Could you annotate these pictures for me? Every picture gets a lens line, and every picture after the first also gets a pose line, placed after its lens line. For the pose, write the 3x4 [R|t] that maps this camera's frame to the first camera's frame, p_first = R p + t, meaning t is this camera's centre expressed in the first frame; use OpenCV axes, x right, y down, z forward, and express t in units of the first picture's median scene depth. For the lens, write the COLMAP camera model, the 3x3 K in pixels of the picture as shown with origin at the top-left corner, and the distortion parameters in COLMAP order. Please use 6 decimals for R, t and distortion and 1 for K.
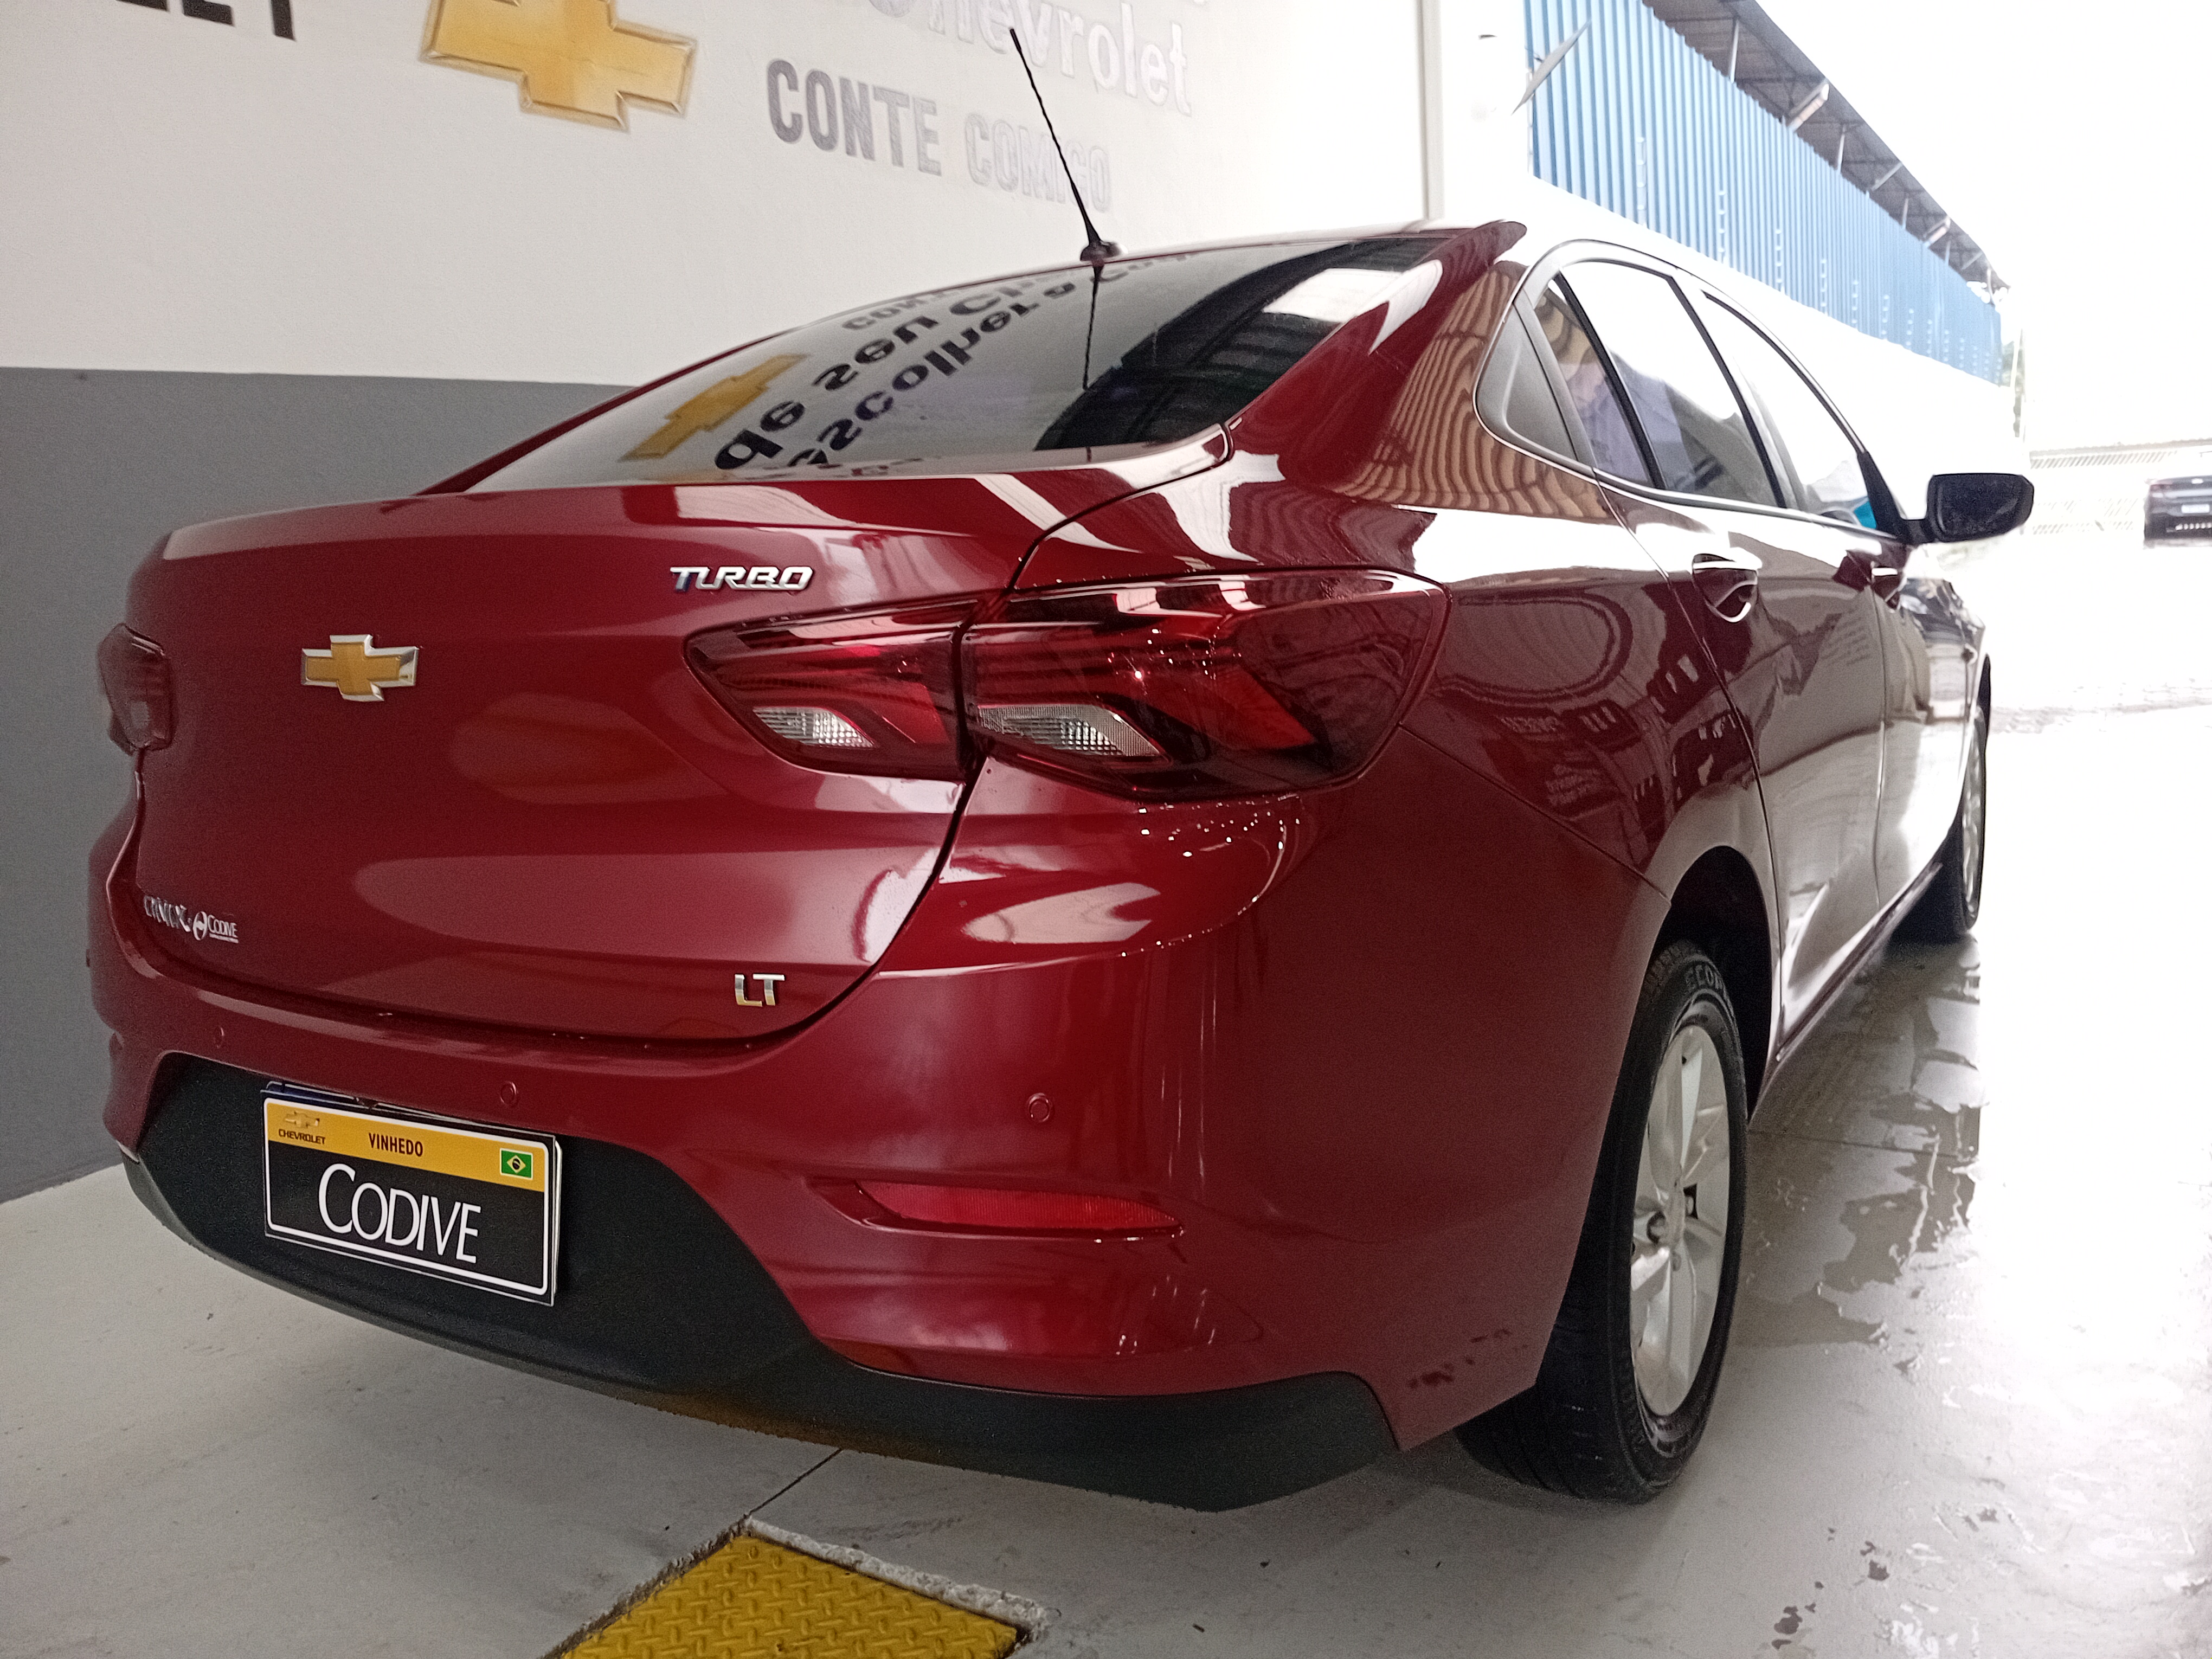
lens RADIAL K [[1682.8, 0, 1109.4], [0, 1682.8, 820.0], [0, 0, 1]] dist [0.067318, -0.168413]
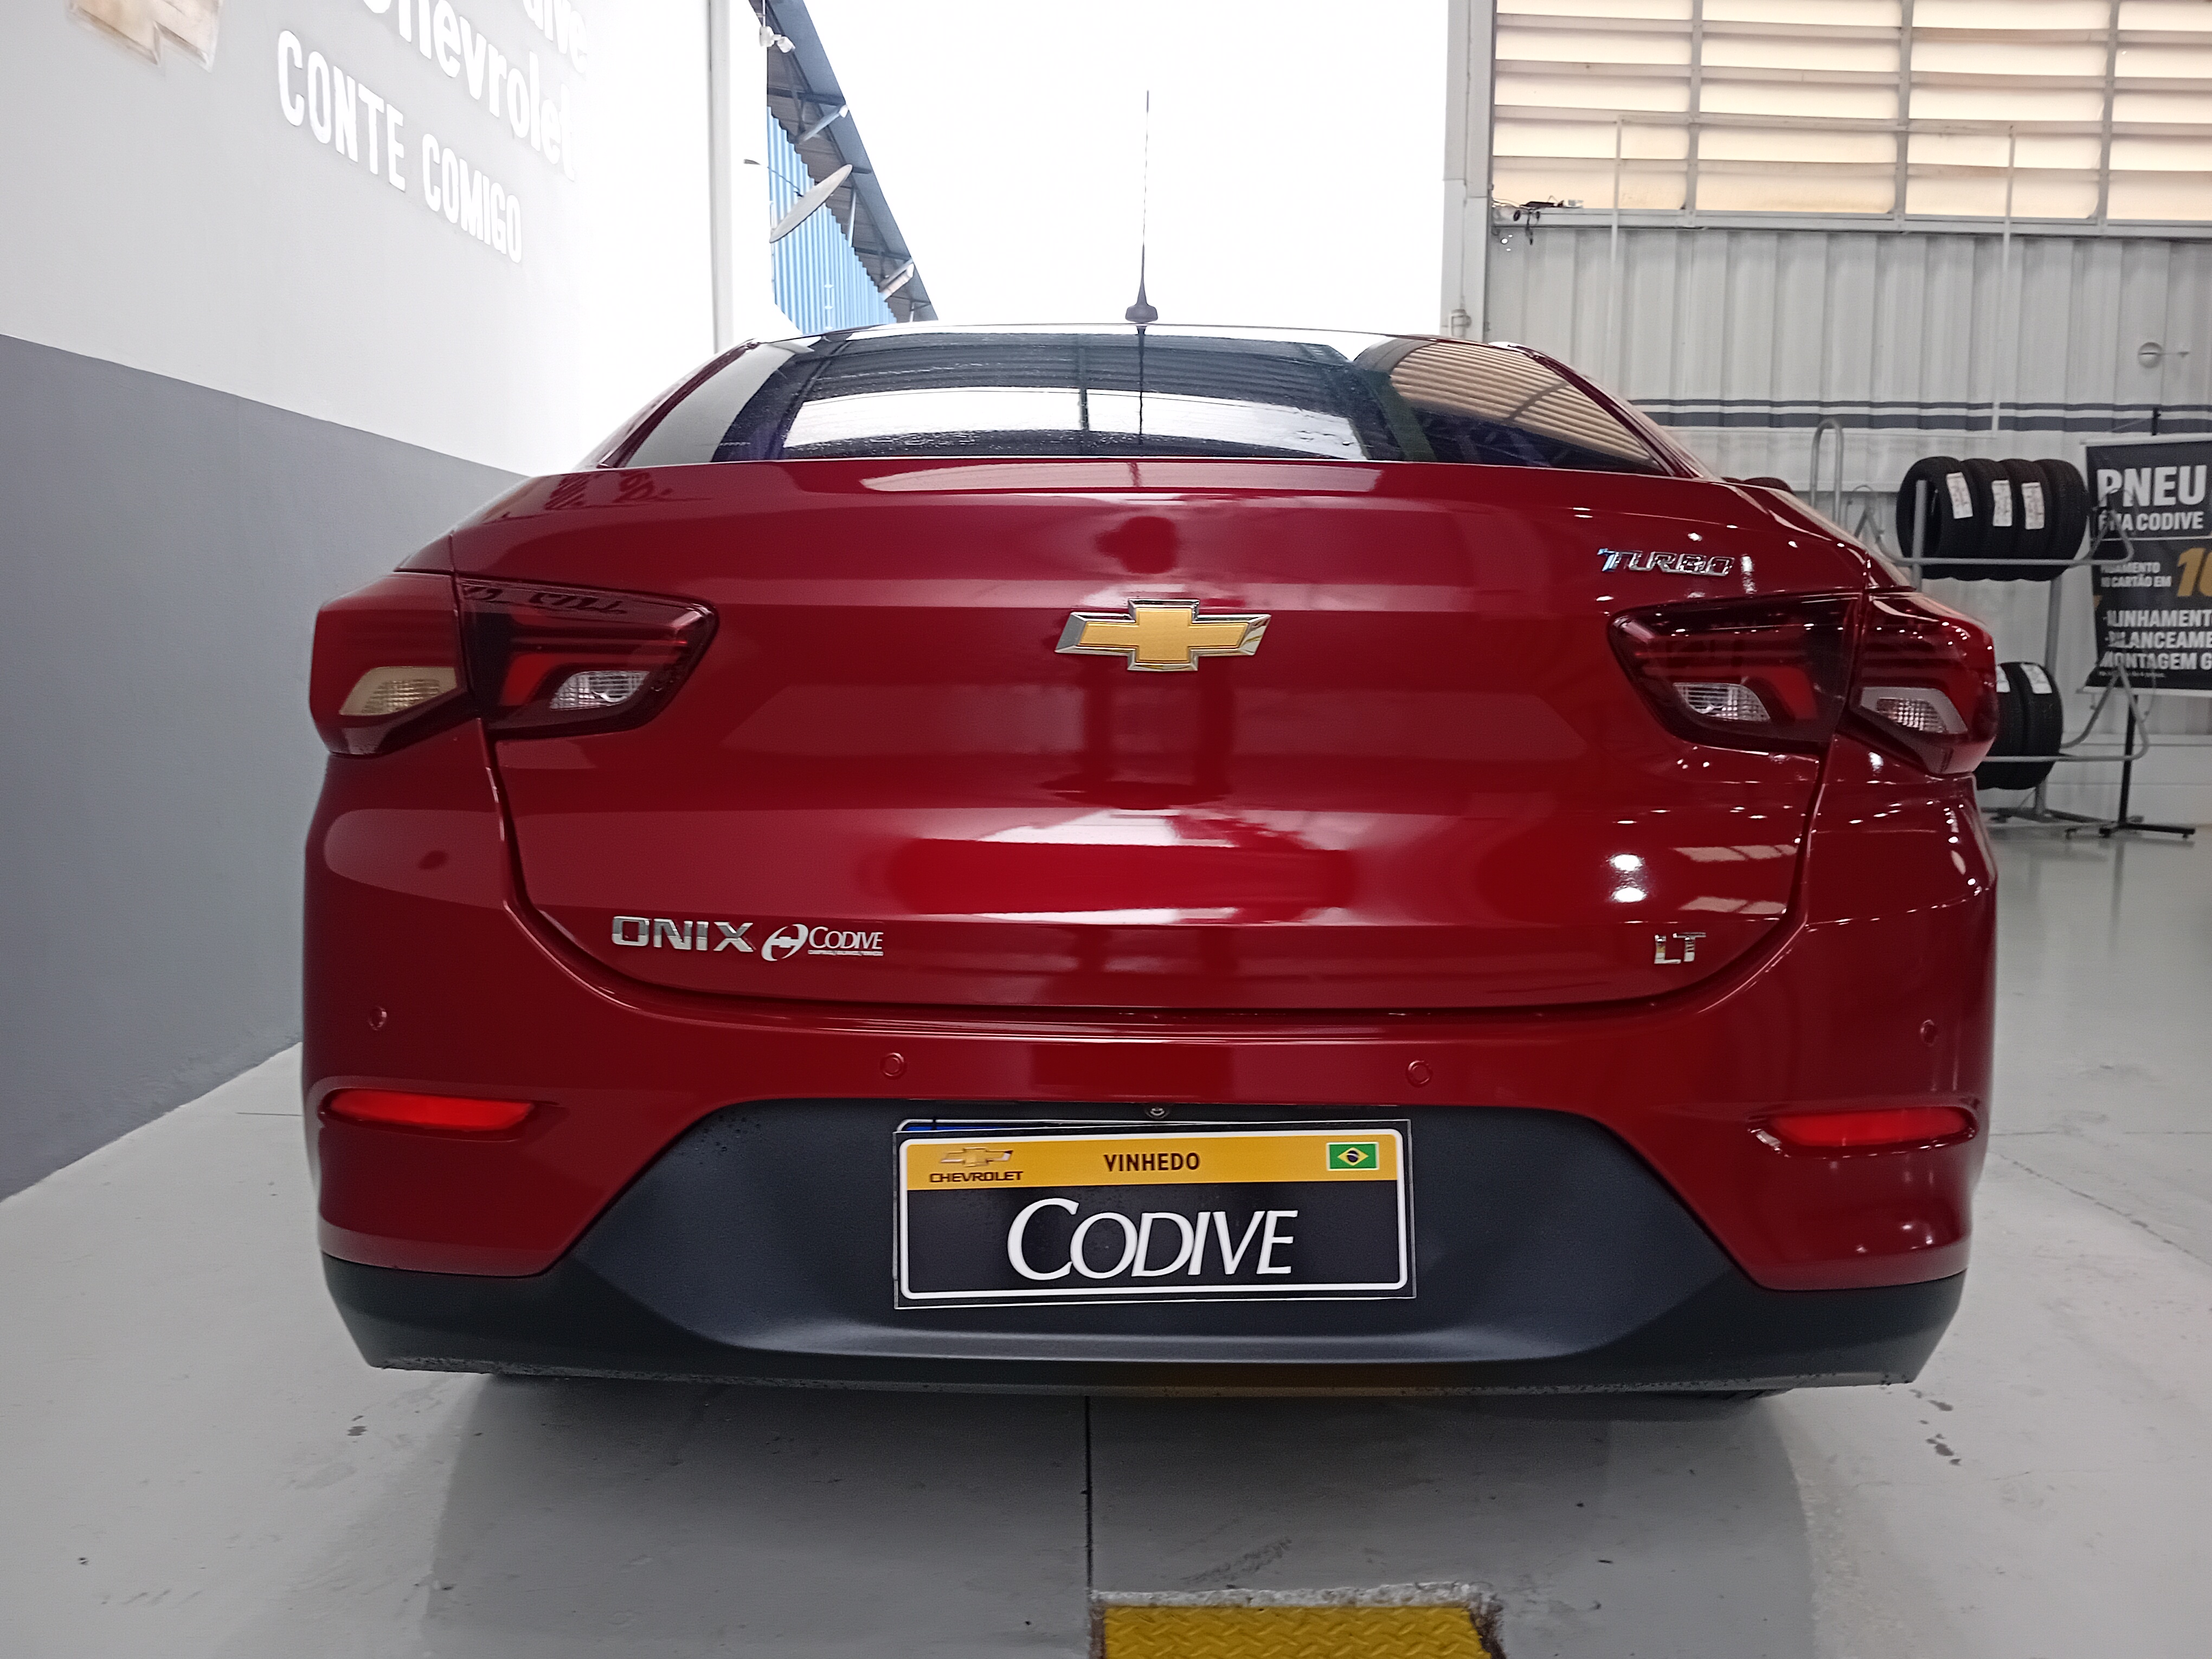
lens RADIAL K [[1696.6, 0, 1097.1], [0, 1696.6, 821.6], [0, 0, 1]] dist [0.061793, -0.167637]
pose [[0.848247, 0.007424, 0.529550, -0.919368], [0.031299, 0.997451, -0.064118, 0.066973], [-0.528676, 0.070962, 0.845852, 0.233359]]
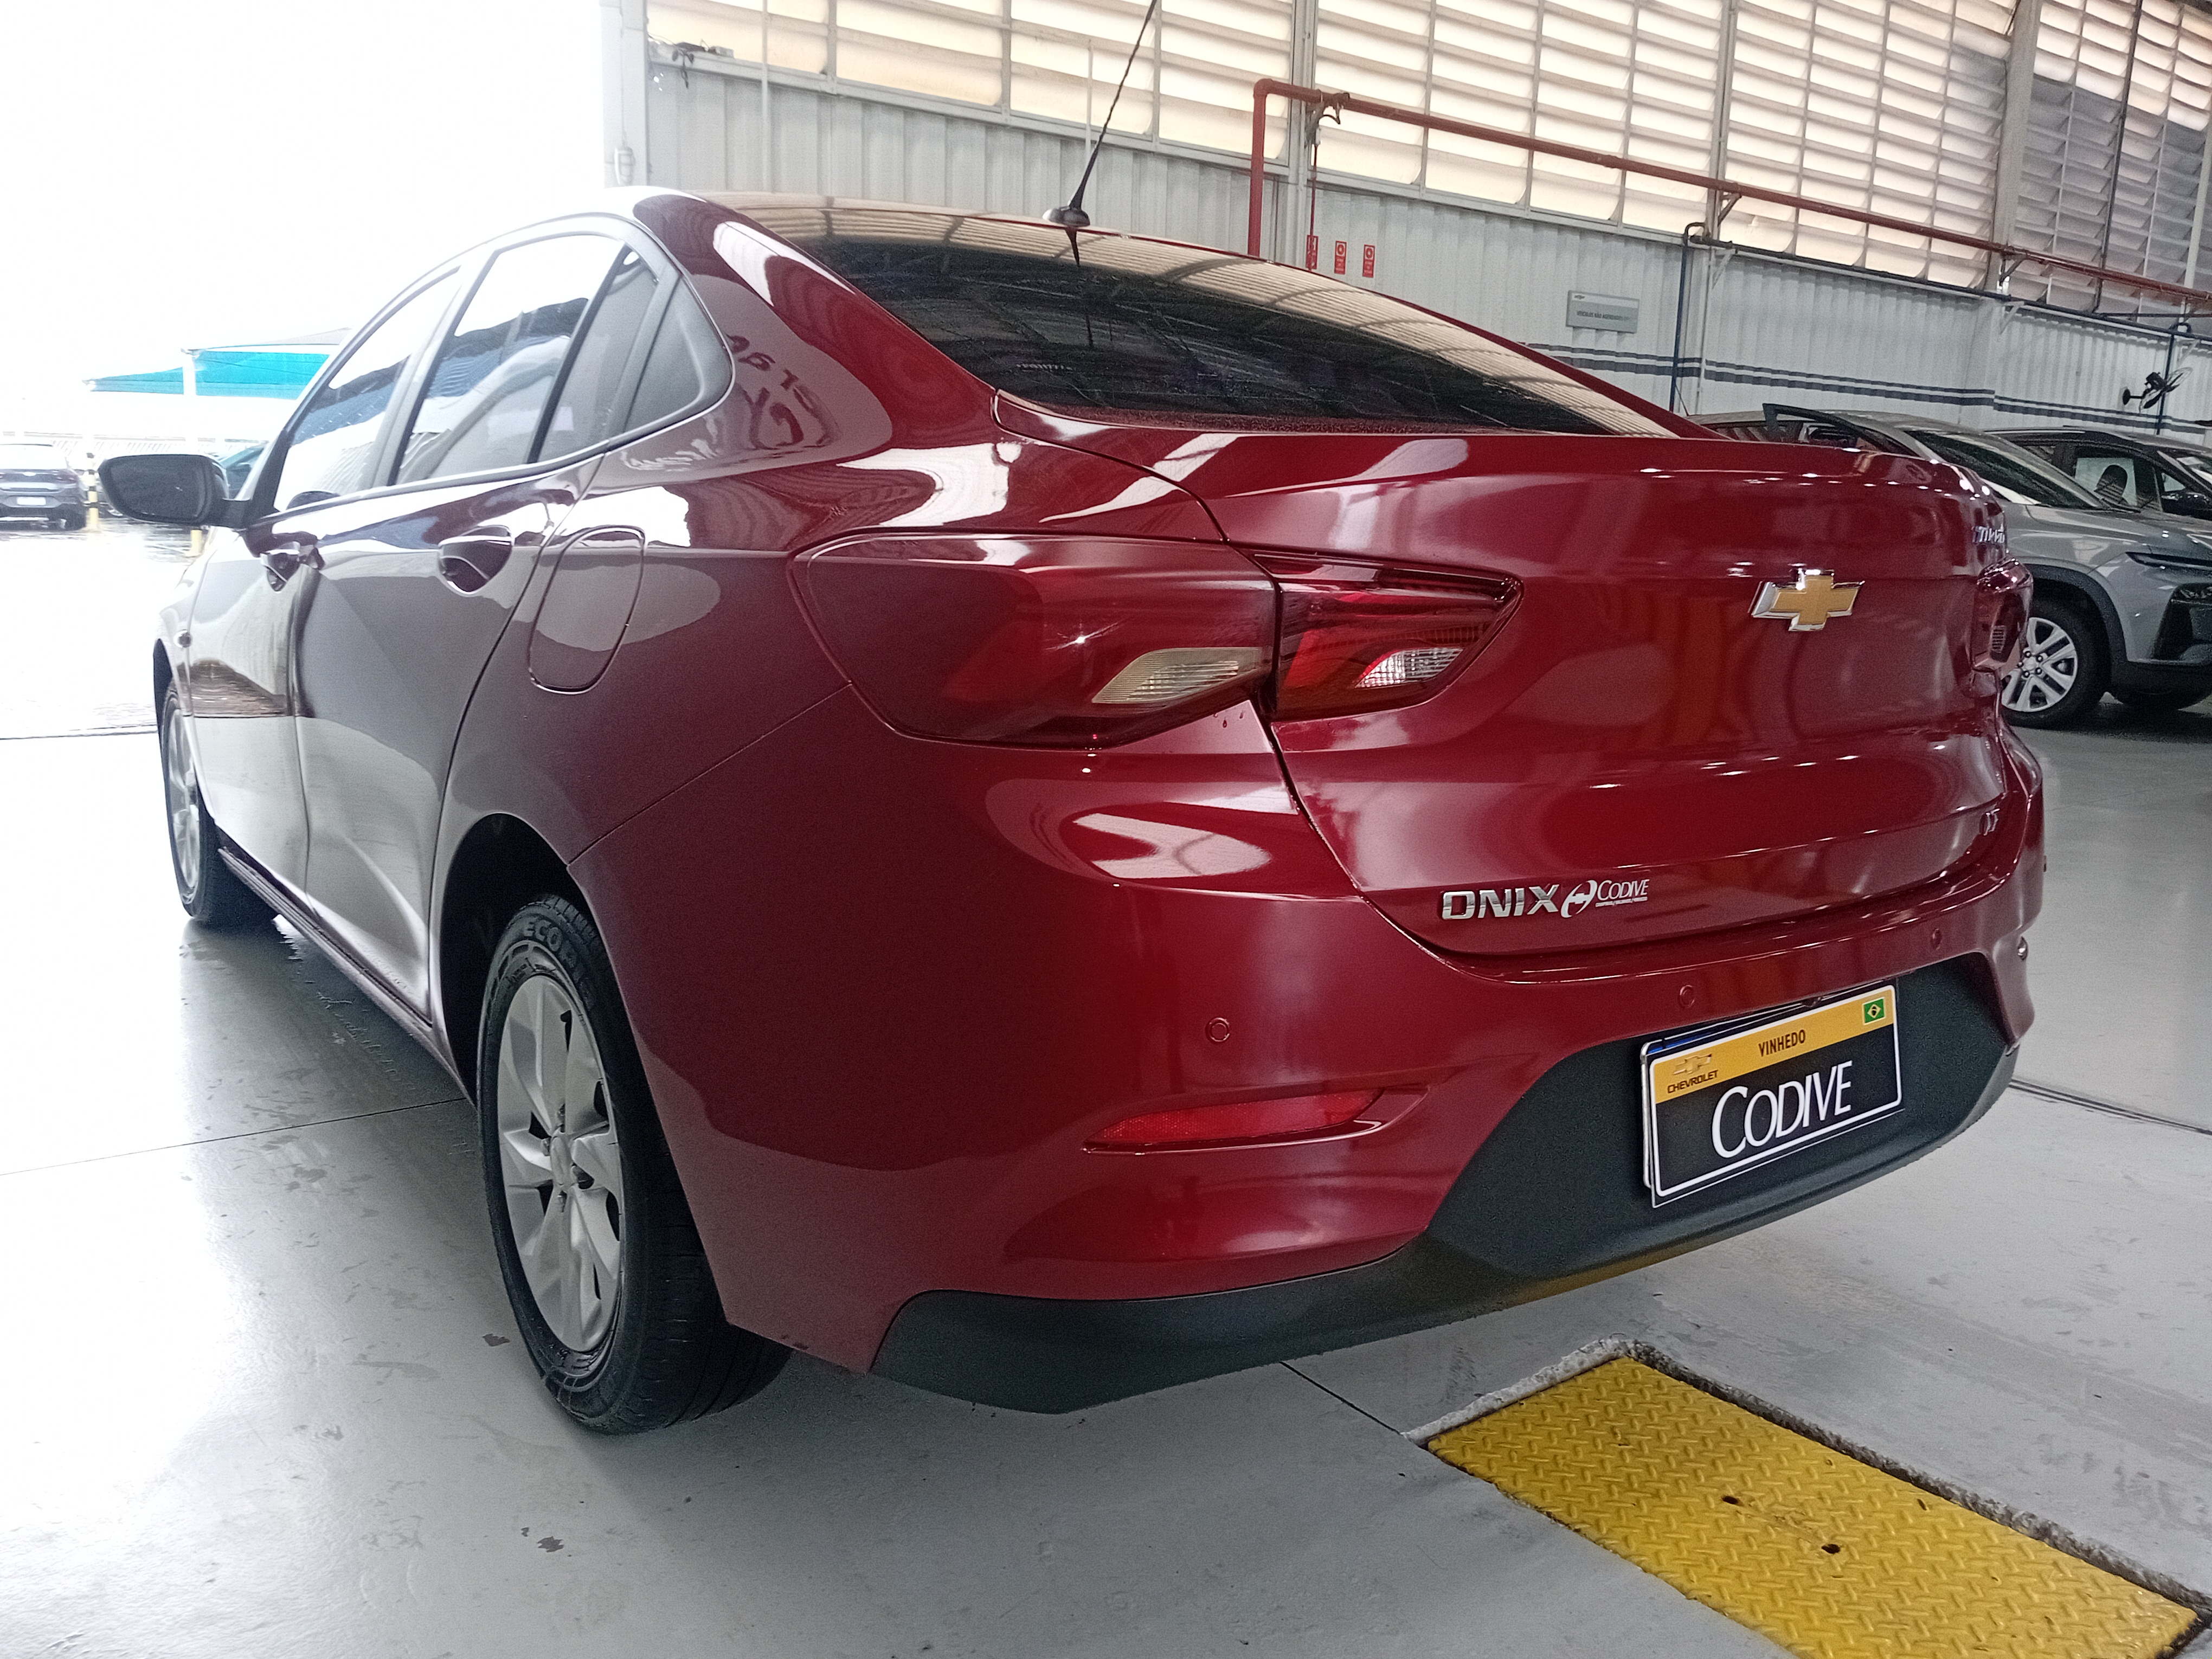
lens RADIAL K [[1682.8, 0, 1109.4], [0, 1682.8, 820.0], [0, 0, 1]] dist [0.067318, -0.168413]
pose [[0.376264, -0.106590, 0.920361, -1.550091], [0.103260, 0.991996, 0.072672, -0.072177], [-0.920740, 0.067693, 0.384259, 0.961815]]
